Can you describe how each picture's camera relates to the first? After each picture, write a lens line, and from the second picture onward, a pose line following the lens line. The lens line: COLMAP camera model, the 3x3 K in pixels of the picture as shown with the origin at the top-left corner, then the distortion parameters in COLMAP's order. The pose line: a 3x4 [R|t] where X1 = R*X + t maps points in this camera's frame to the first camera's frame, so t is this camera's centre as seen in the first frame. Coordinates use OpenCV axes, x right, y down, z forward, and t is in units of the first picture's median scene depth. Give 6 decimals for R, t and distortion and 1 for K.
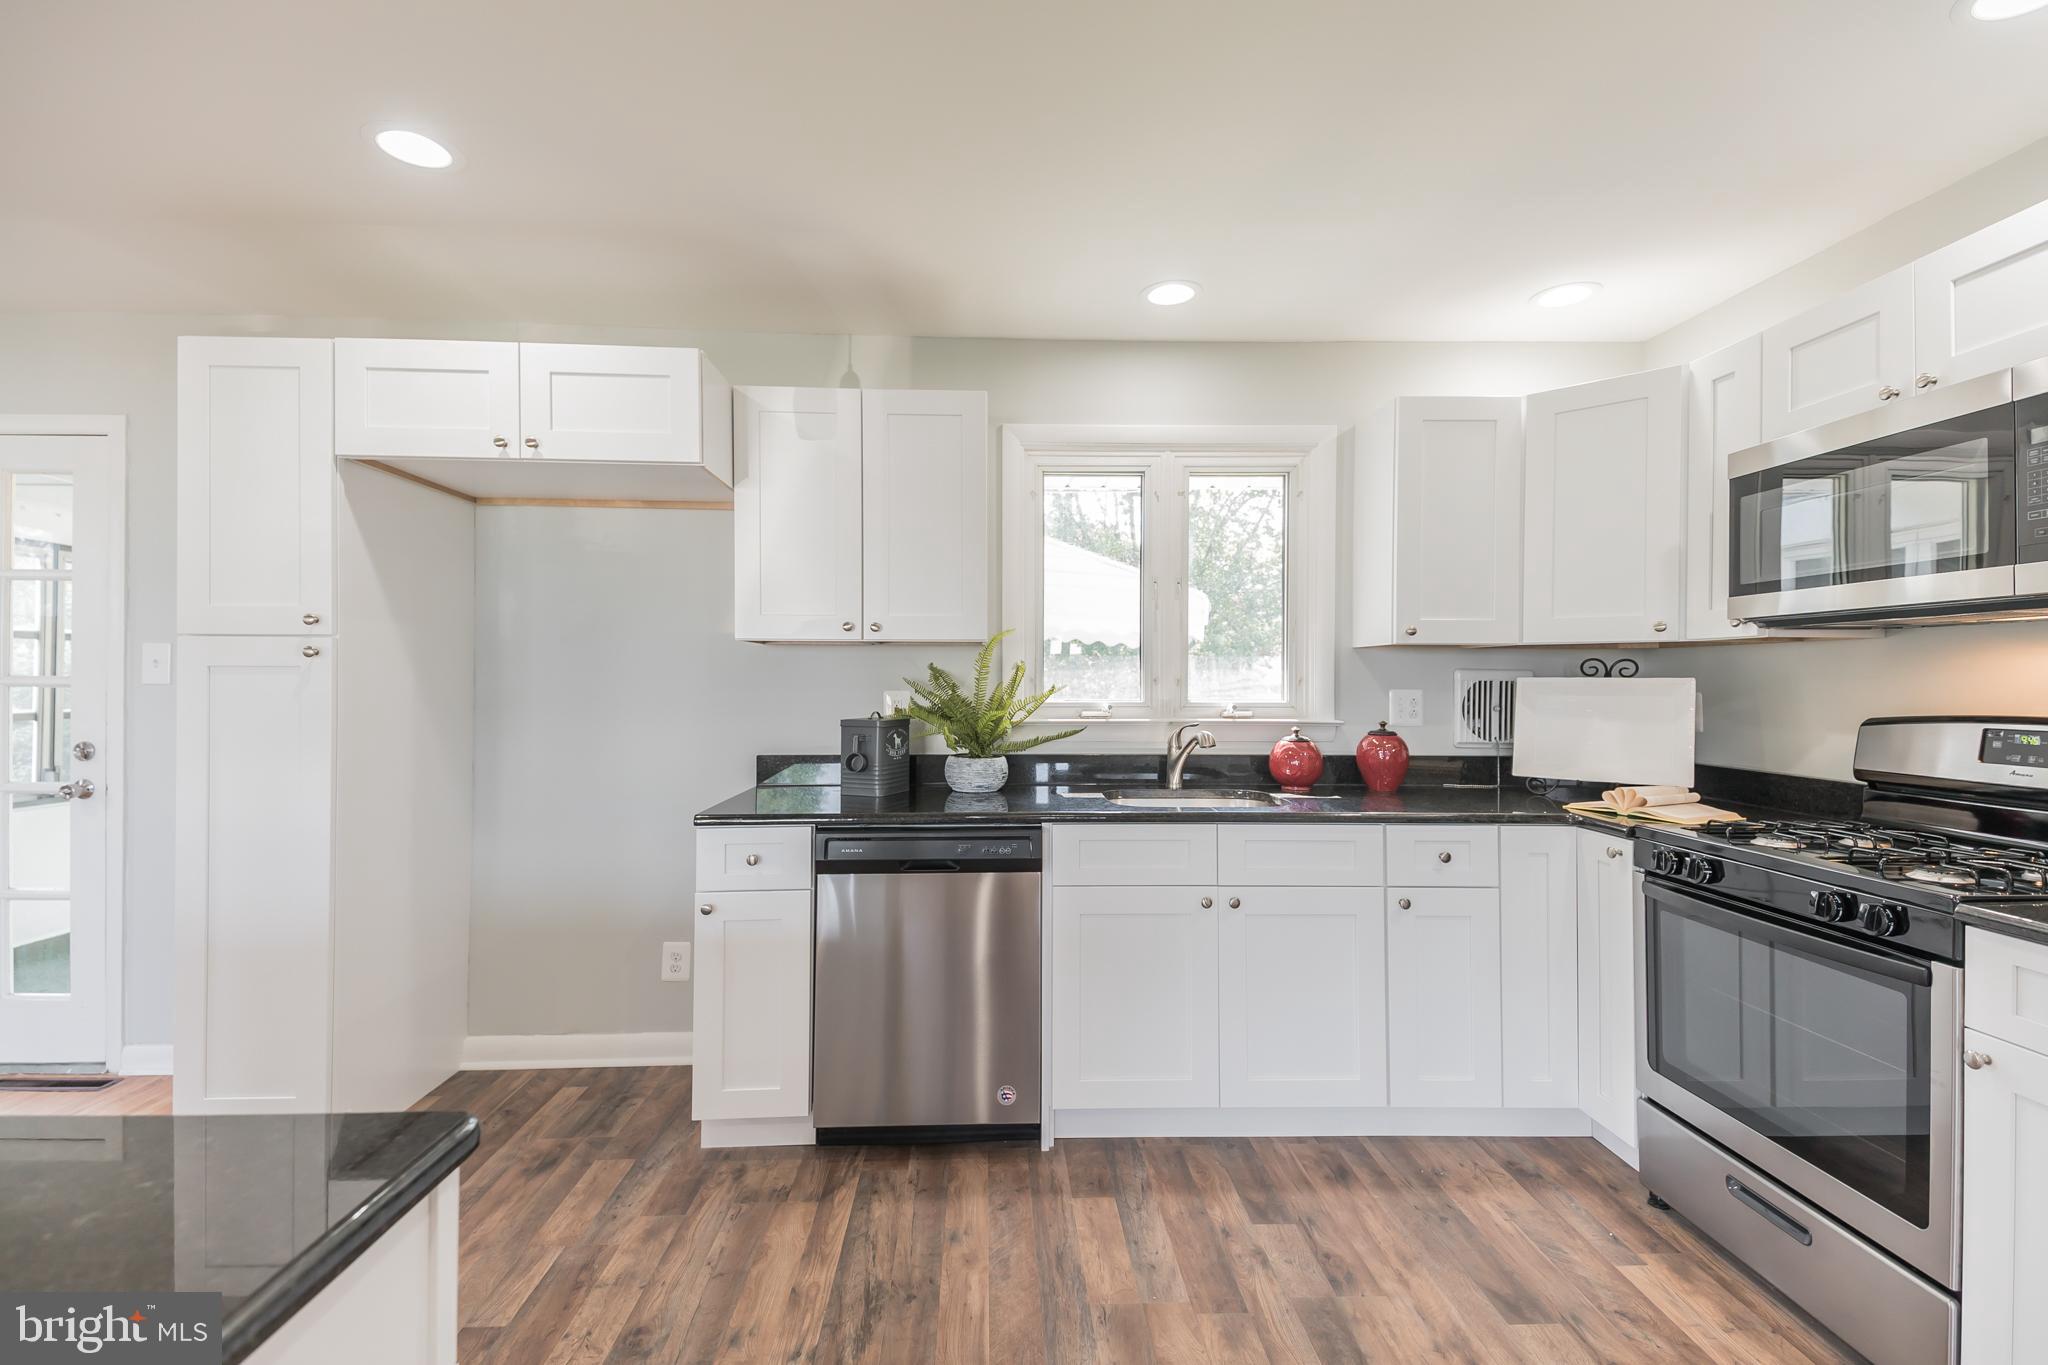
lens RADIAL K [[898.9, 0, 1009.6], [0, 898.9, 683.4], [0, 0, 1]] dist [0.030717, -0.000262]
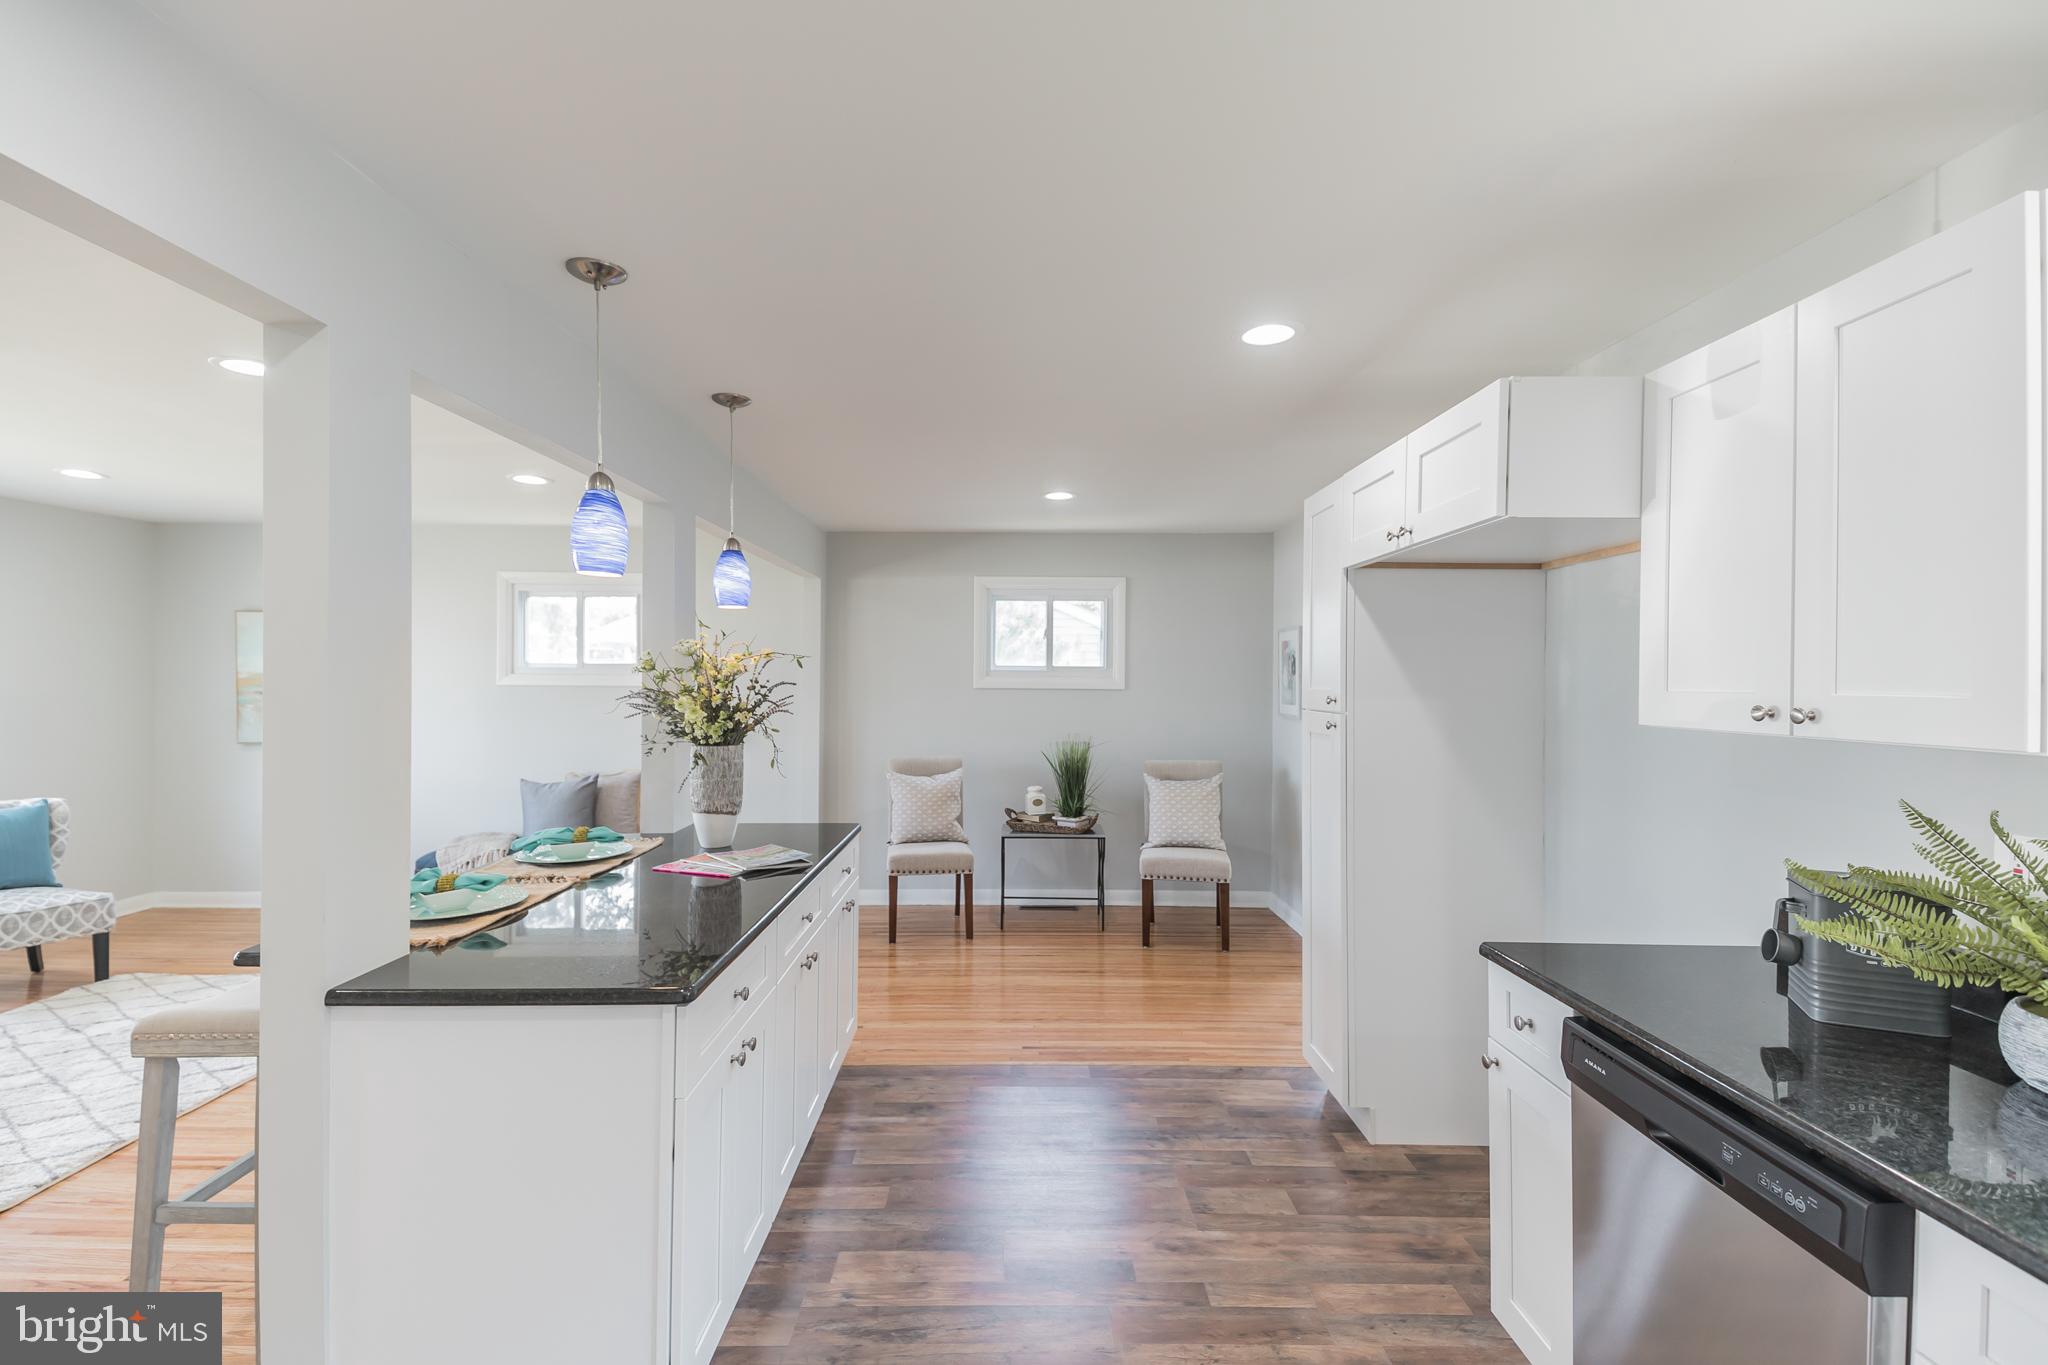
lens RADIAL K [[908.6, 0, 1024.0], [0, 908.6, 682.5], [0, 0, 1]] dist [0.000398, -0.000160]
pose [[-0.029665, 0.000973, -0.999559, 0.491254], [-0.012077, 0.999926, 0.001331, -0.088059], [0.999487, 0.012111, -0.029651, 0.591215]]
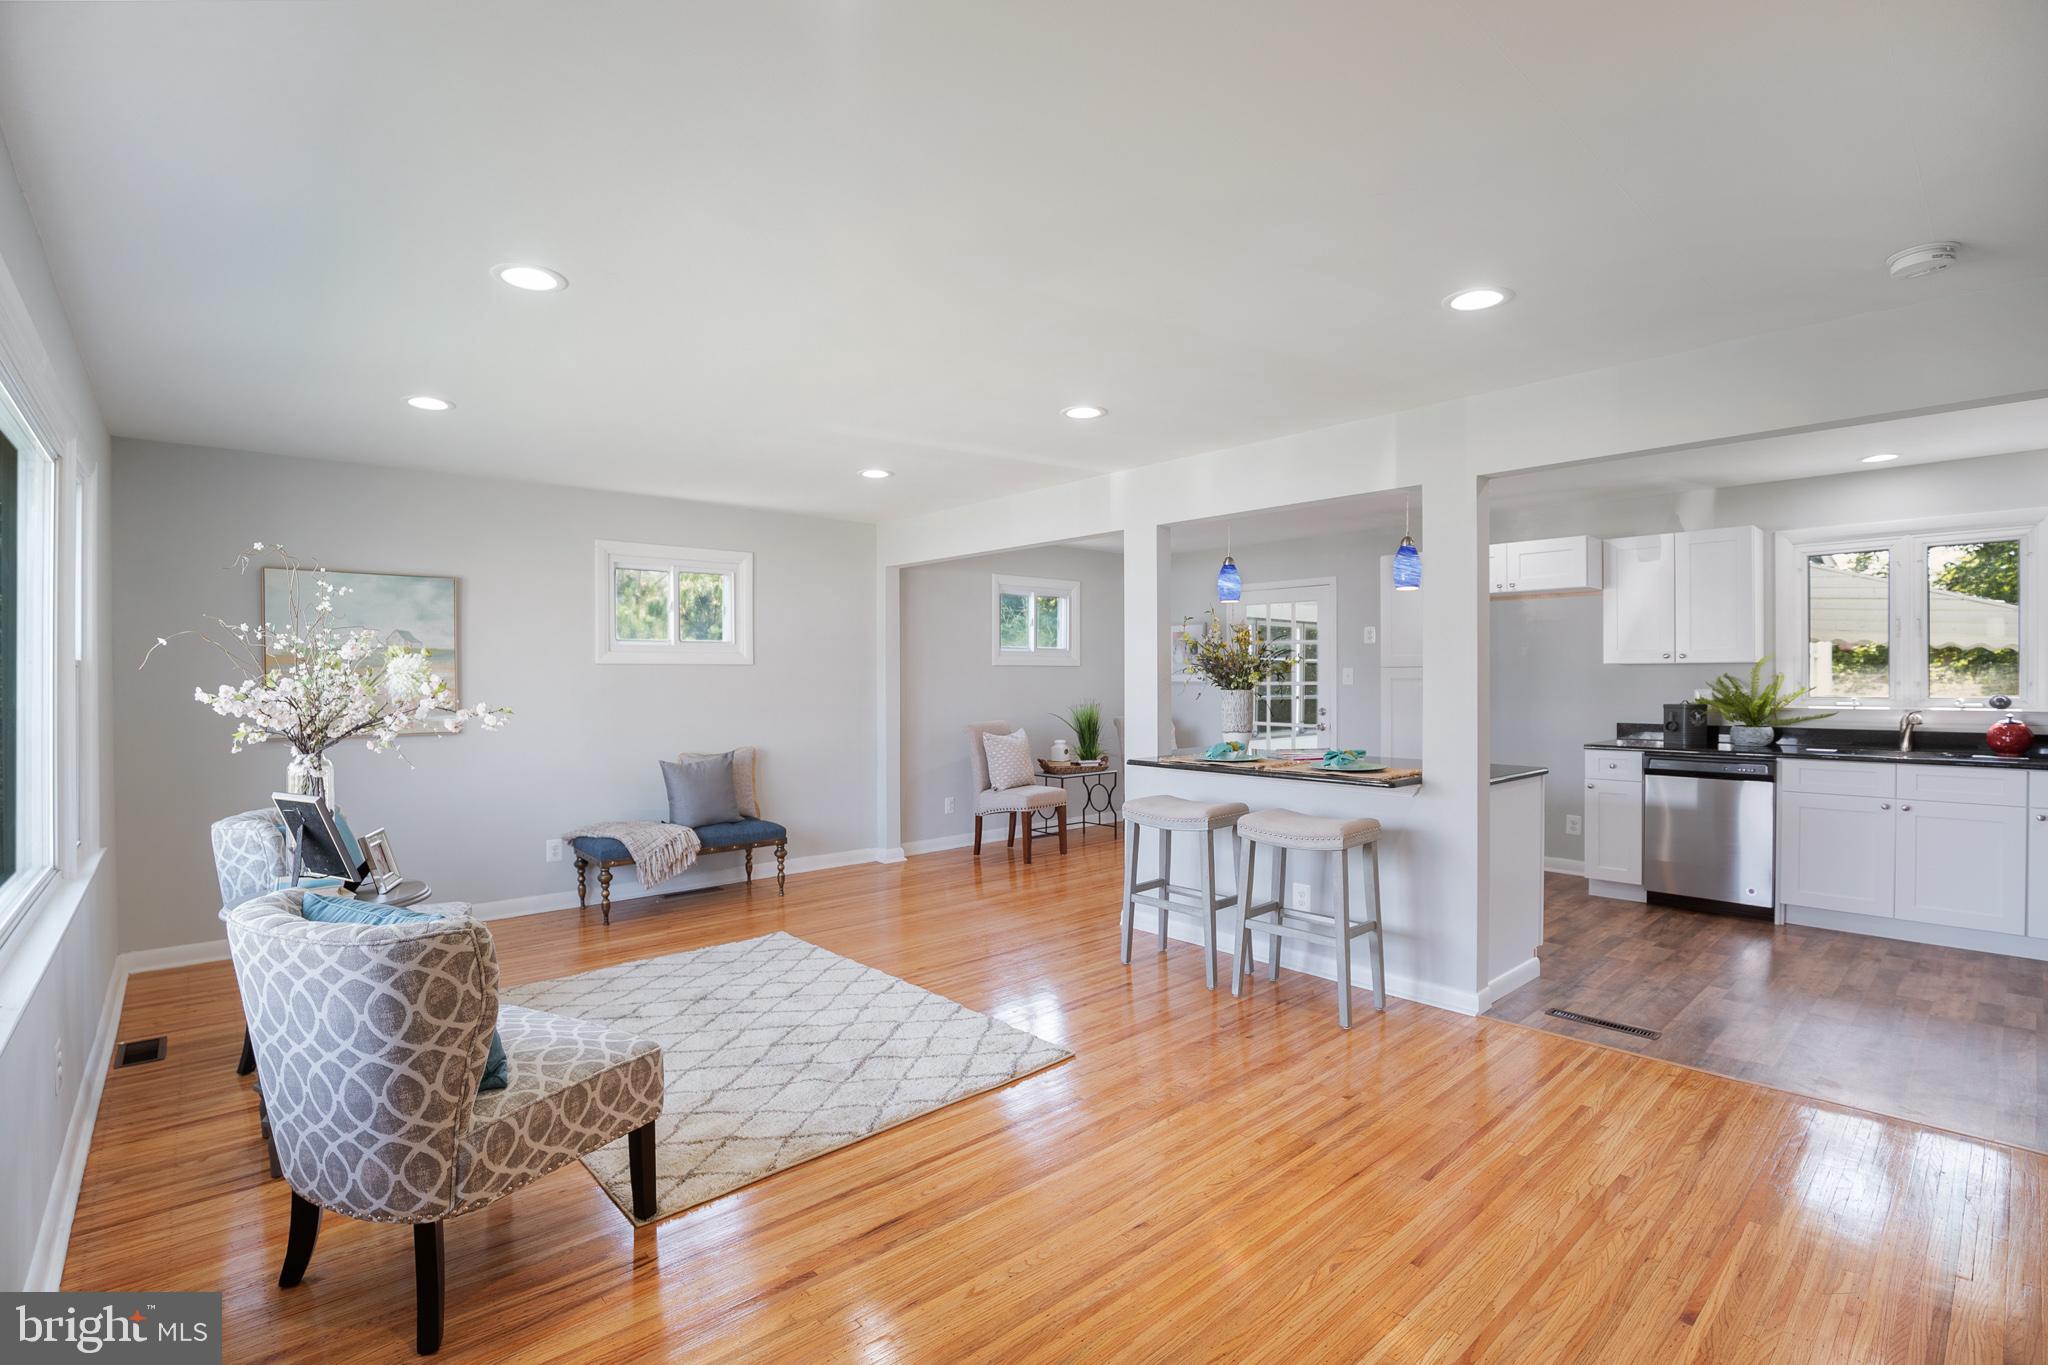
lens RADIAL K [[913.9, 0, 1080.8], [0, 913.9, 679.7], [0, 0, 1]] dist [-0.000736, -0.000171]
pose [[0.677687, -0.002916, -0.735345, 0.487563], [0.005503, 0.999984, 0.001105, -0.026653], [0.735330, -0.004796, 0.677692, -1.503529]]
